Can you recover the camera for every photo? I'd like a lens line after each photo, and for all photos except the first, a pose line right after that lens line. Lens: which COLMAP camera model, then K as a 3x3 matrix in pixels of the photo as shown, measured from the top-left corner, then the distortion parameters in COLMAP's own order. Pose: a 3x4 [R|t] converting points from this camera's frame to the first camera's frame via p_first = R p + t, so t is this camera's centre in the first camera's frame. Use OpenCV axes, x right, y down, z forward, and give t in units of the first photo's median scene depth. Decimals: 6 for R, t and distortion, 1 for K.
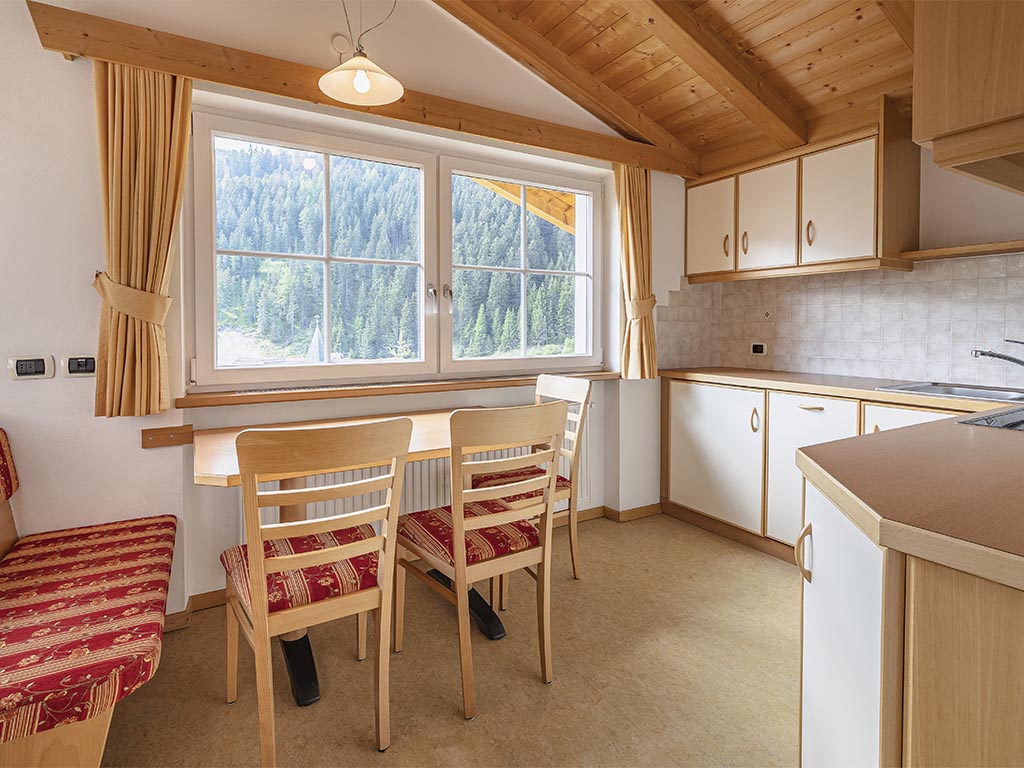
lens RADIAL K [[525.5, 0, 521.1], [0, 525.5, 380.1], [0, 0, 1]] dist [0.006260, -0.000562]
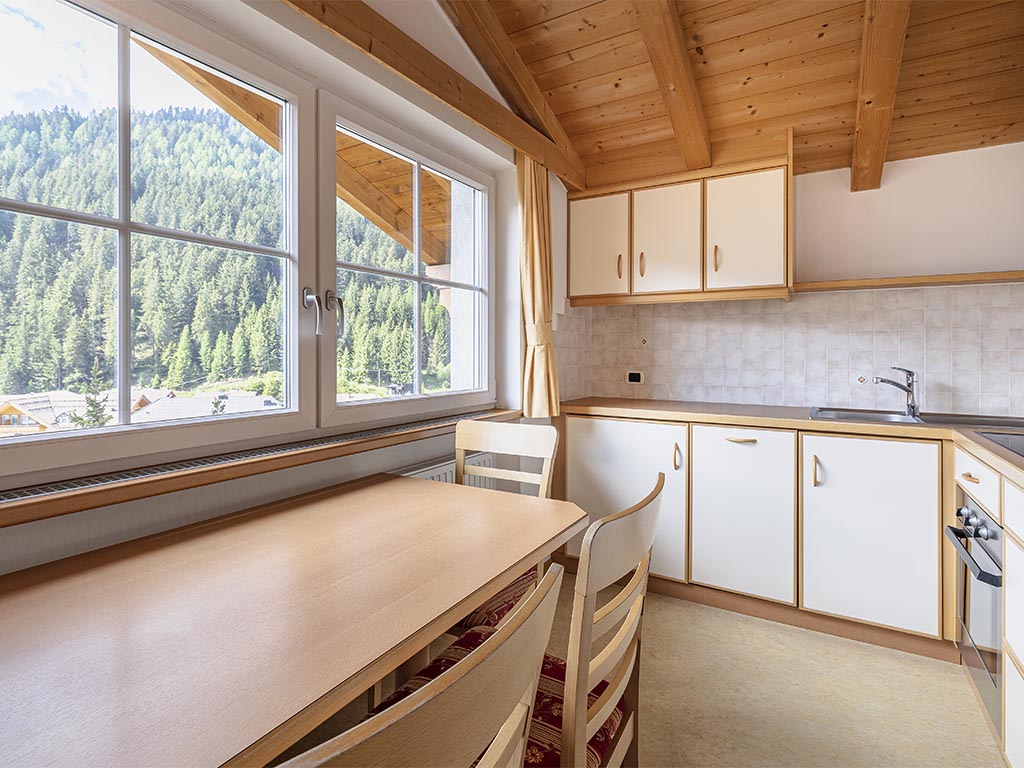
lens RADIAL K [[525.5, 0, 505.4], [0, 525.5, 381.8], [0, 0, 1]] dist [0.006260, -0.000562]
pose [[0.889228, -0.024193, 0.456824, -0.213612], [0.044805, 0.998405, -0.034342, -0.032305], [-0.455265, 0.051006, 0.888894, 0.289577]]
